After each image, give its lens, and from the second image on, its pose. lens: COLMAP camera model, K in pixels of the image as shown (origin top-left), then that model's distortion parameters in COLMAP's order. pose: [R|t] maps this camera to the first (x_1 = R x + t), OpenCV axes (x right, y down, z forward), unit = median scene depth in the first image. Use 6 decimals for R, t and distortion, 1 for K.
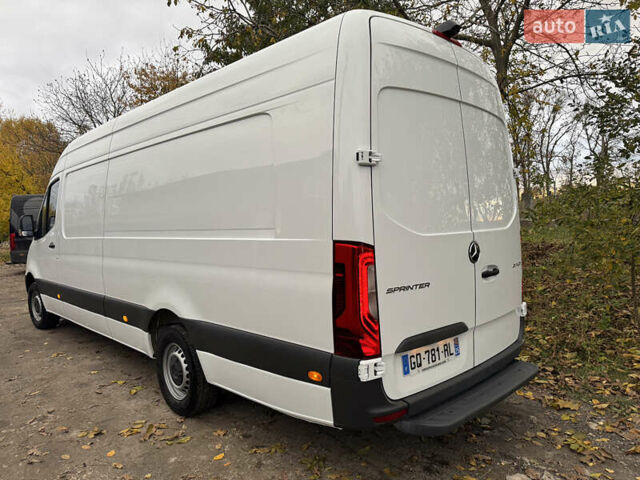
lens RADIAL K [[453.2, 0, 320.0], [0, 453.2, 240.0], [0, 0, 1]] dist [-0.003984, -0.005293]
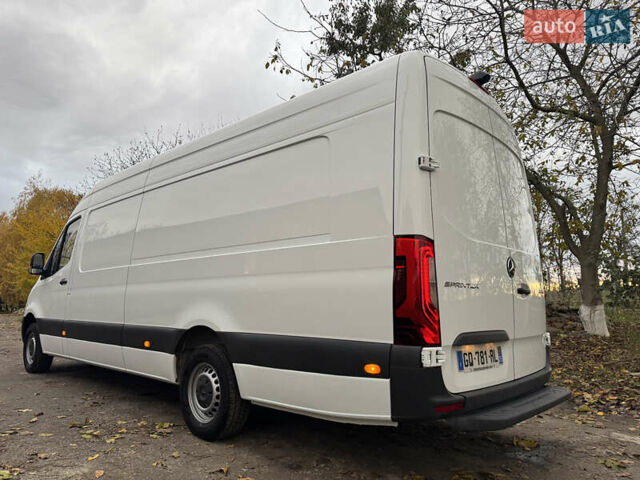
lens RADIAL K [[453.2, 0, 320.0], [0, 453.2, 240.0], [0, 0, 1]] dist [-0.003984, -0.005293]
pose [[0.997246, 0.050755, 0.054071, -0.198857], [-0.038501, 0.977486, -0.207456, 0.233145], [-0.063384, 0.204803, 0.976749, -0.043600]]
